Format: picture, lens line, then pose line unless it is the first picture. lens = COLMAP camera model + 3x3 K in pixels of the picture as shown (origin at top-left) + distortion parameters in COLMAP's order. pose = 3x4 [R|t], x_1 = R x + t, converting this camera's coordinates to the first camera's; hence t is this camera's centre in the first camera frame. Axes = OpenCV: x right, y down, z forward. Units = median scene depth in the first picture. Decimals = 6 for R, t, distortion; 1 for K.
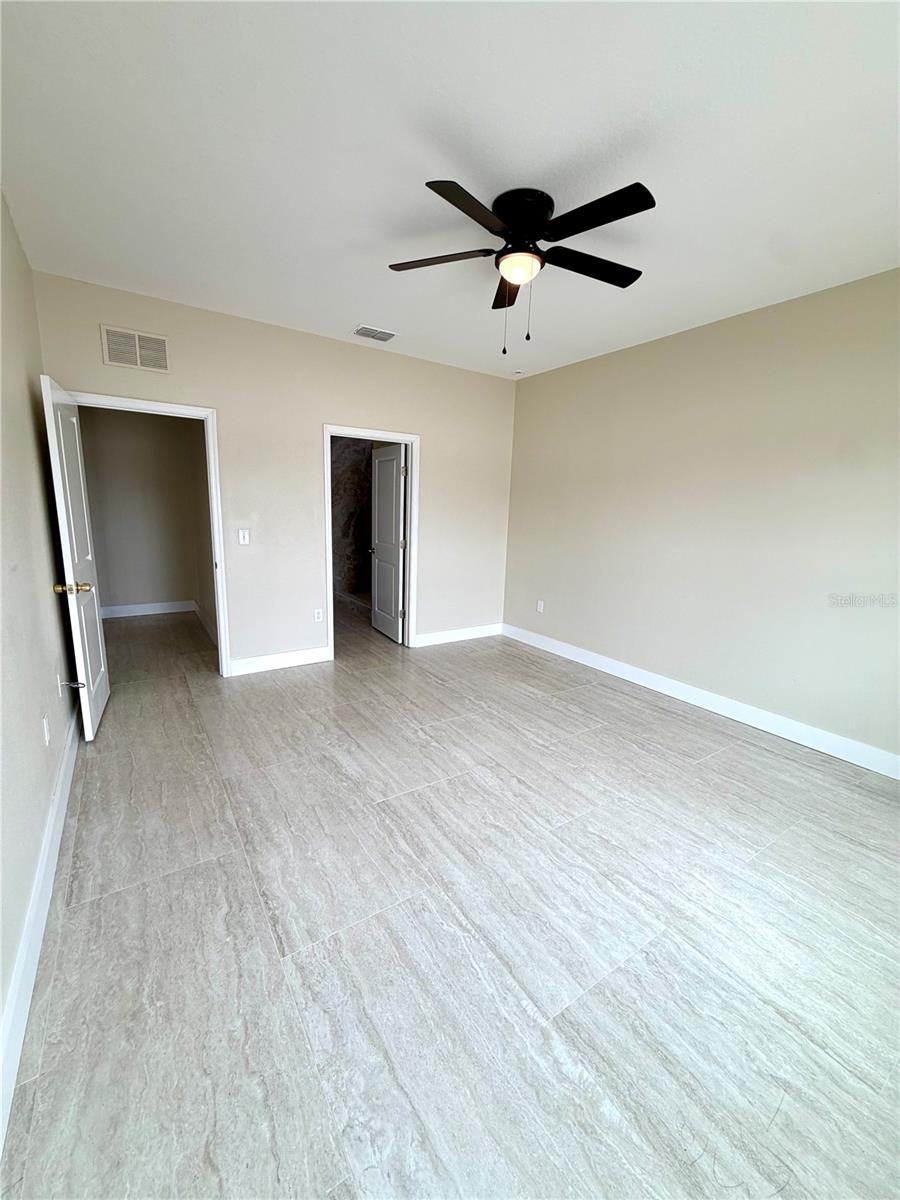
lens RADIAL K [[483.2, 0, 448.7], [0, 483.2, 592.9], [0, 0, 1]] dist [0.001249, -0.000367]
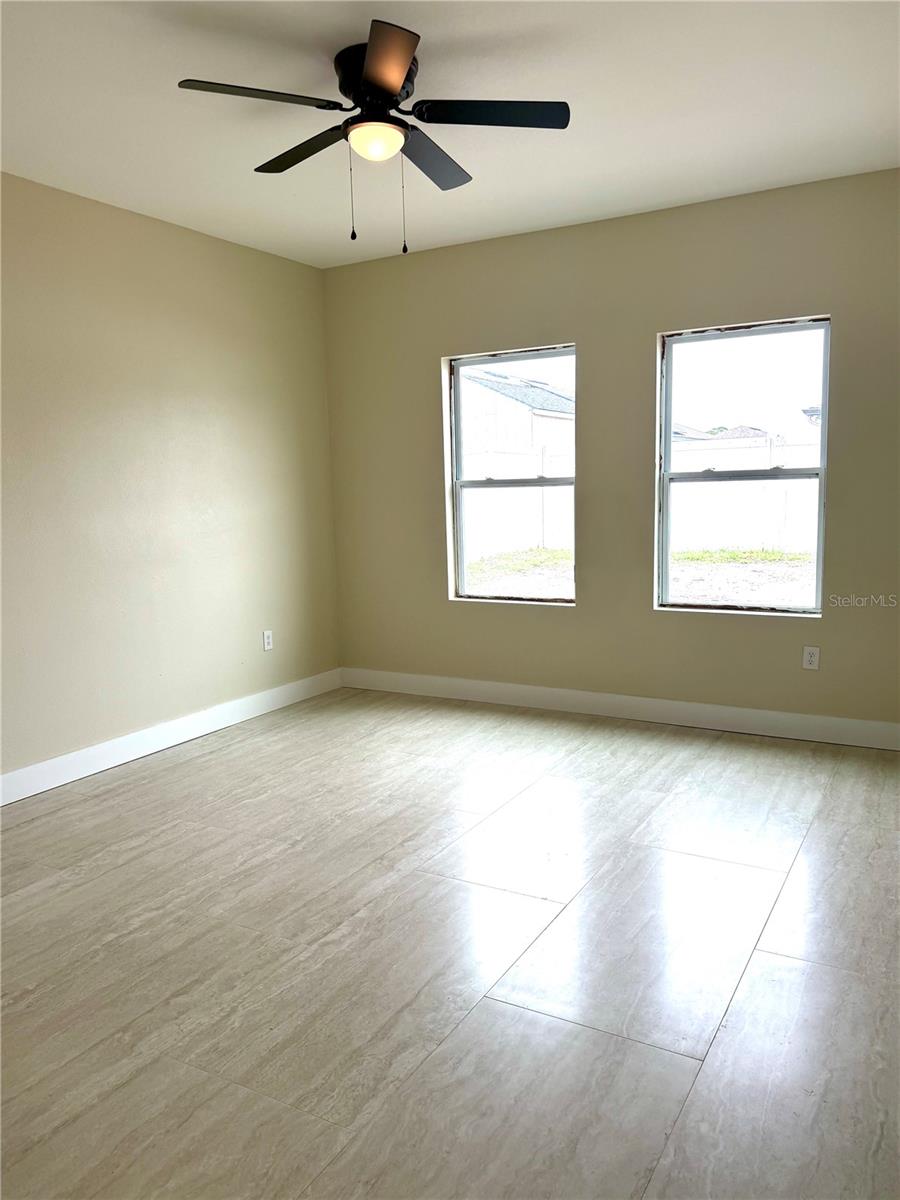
lens RADIAL K [[876.3, 0, 437.1], [0, 876.3, 602.3], [0, 0, 1]] dist [-0.000063, -0.010913]
pose [[-0.435716, -0.143001, 0.888652, -0.844583], [0.176090, 0.954677, 0.239965, -0.227034], [-0.882691, 0.261039, -0.390787, 1.164078]]
